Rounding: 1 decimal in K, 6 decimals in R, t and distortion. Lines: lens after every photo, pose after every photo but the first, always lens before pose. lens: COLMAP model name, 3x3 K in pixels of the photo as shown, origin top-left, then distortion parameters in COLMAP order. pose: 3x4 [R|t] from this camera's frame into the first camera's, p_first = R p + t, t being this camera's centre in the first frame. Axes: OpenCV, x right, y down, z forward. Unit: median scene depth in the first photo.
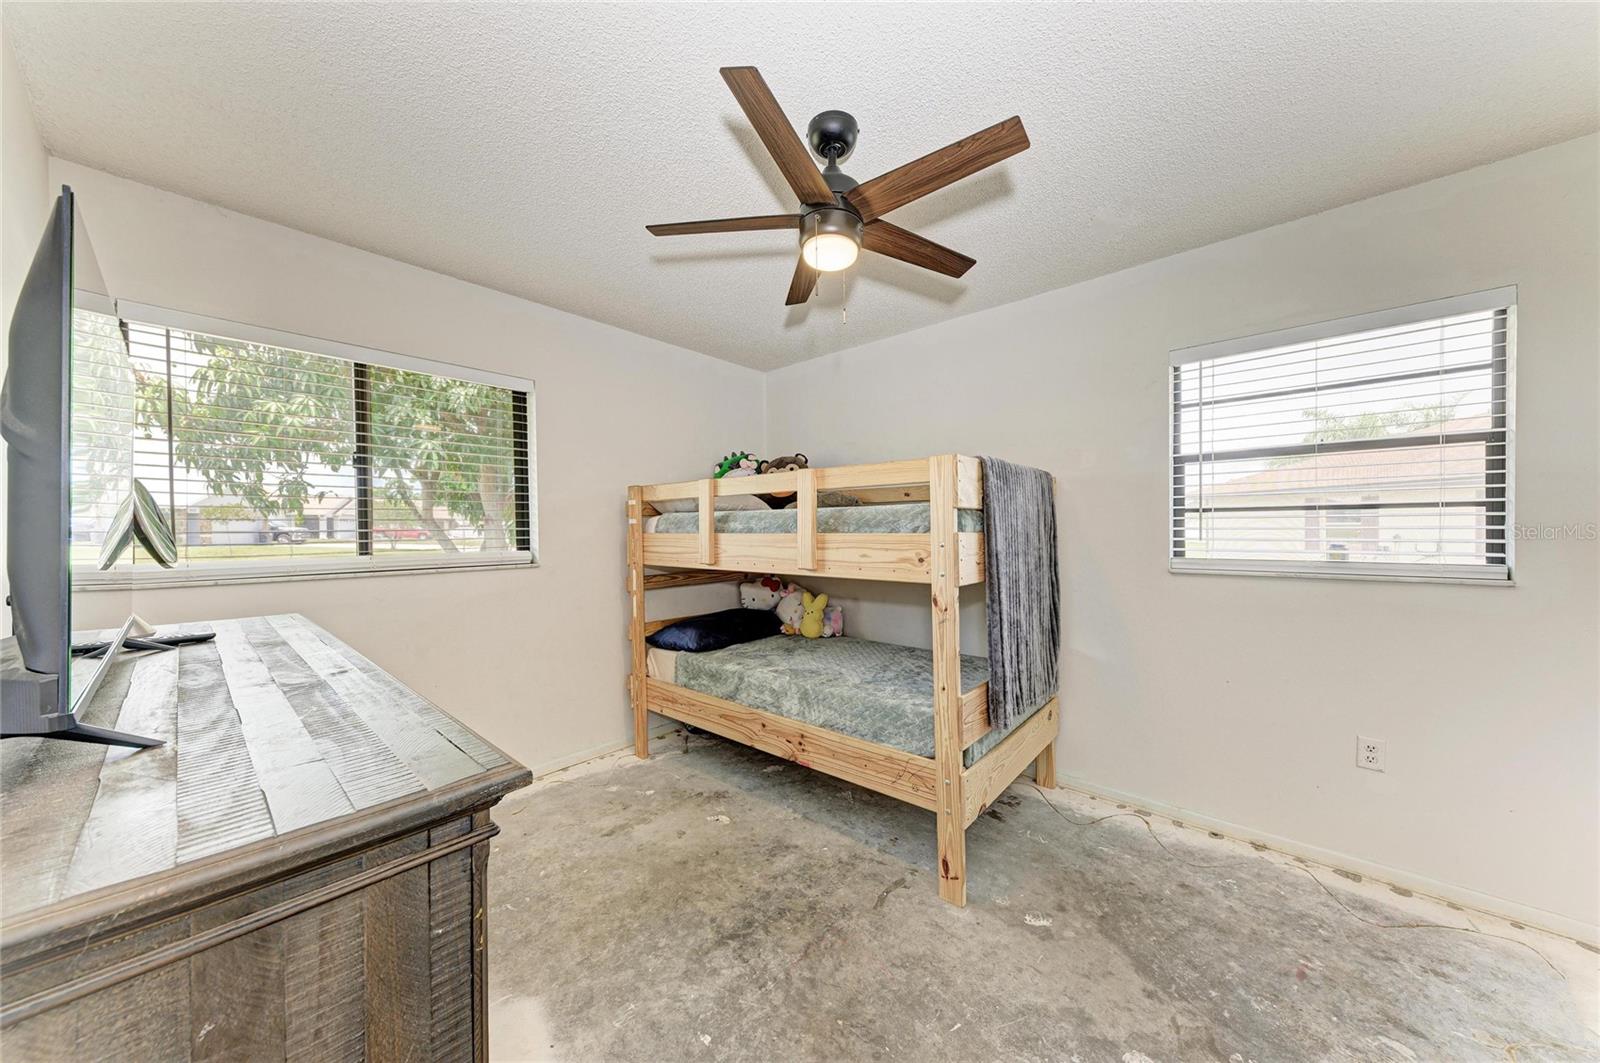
lens RADIAL K [[538.2, 0, 801.1], [0, 538.2, 534.4], [0, 0, 1]] dist [0.018485, -0.003974]
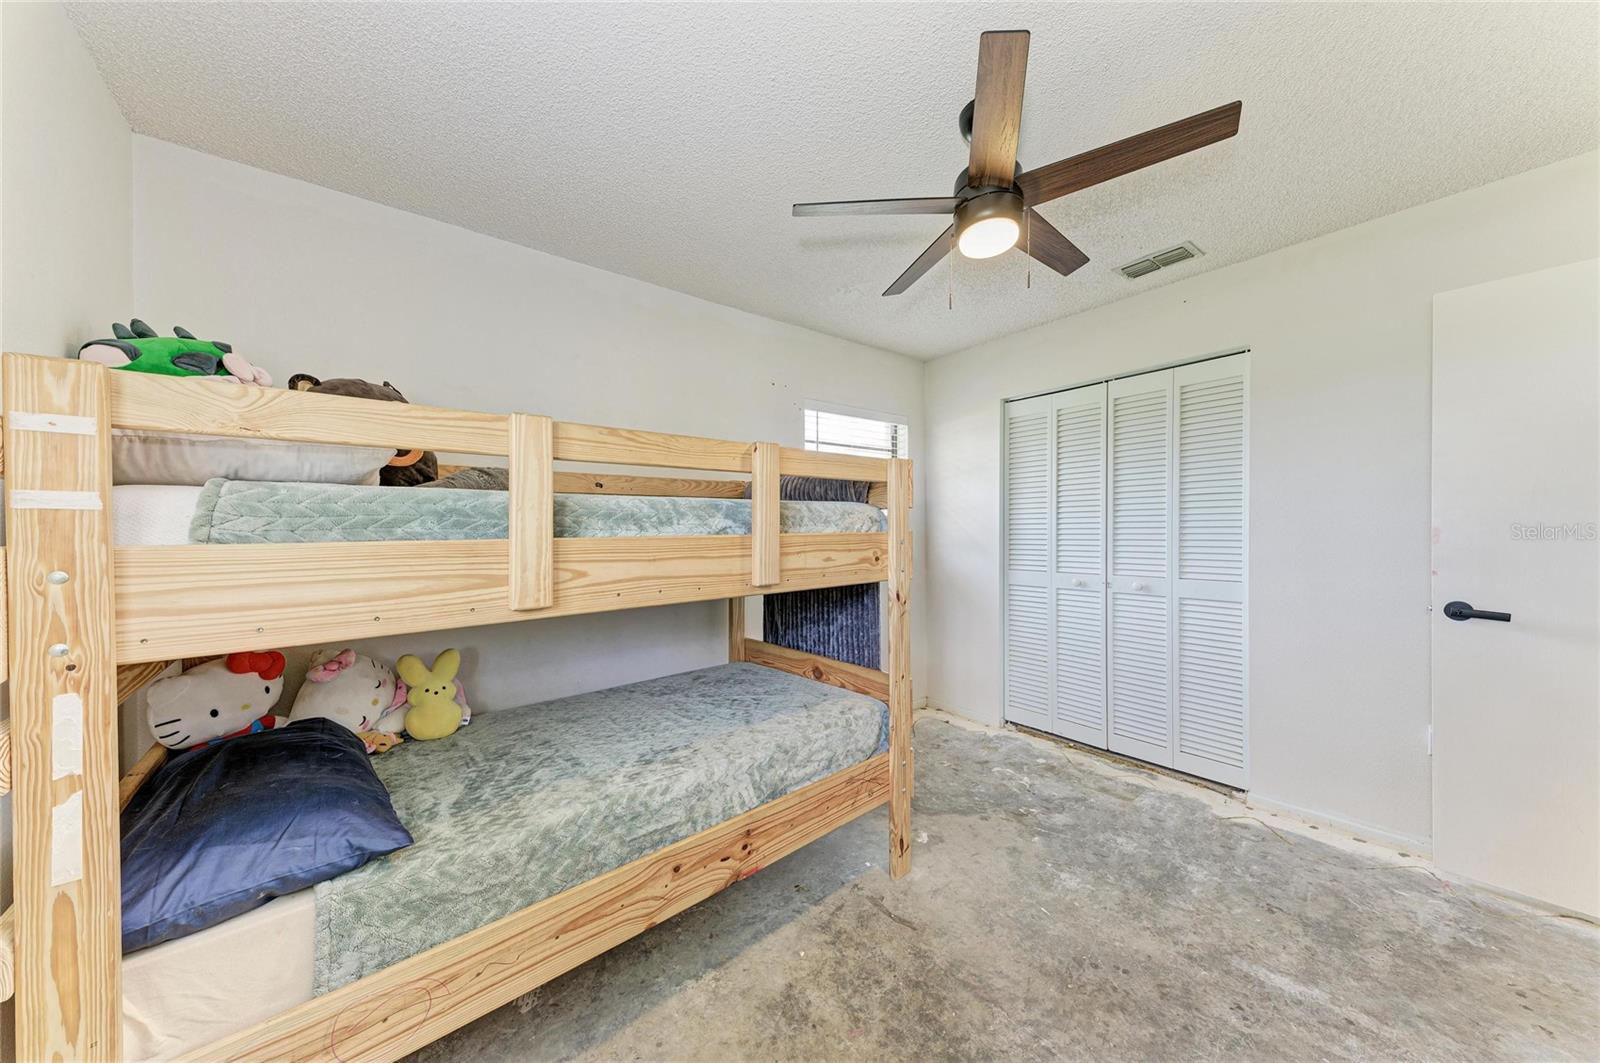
lens RADIAL K [[537.4, 0, 807.6], [0, 537.4, 532.2], [0, 0, 1]] dist [0.023647, -0.003553]
pose [[0.161879, -0.001662, 0.986809, -0.740283], [0.021708, 0.999763, -0.001877, -0.002359], [-0.986572, 0.021725, 0.161877, 0.908847]]
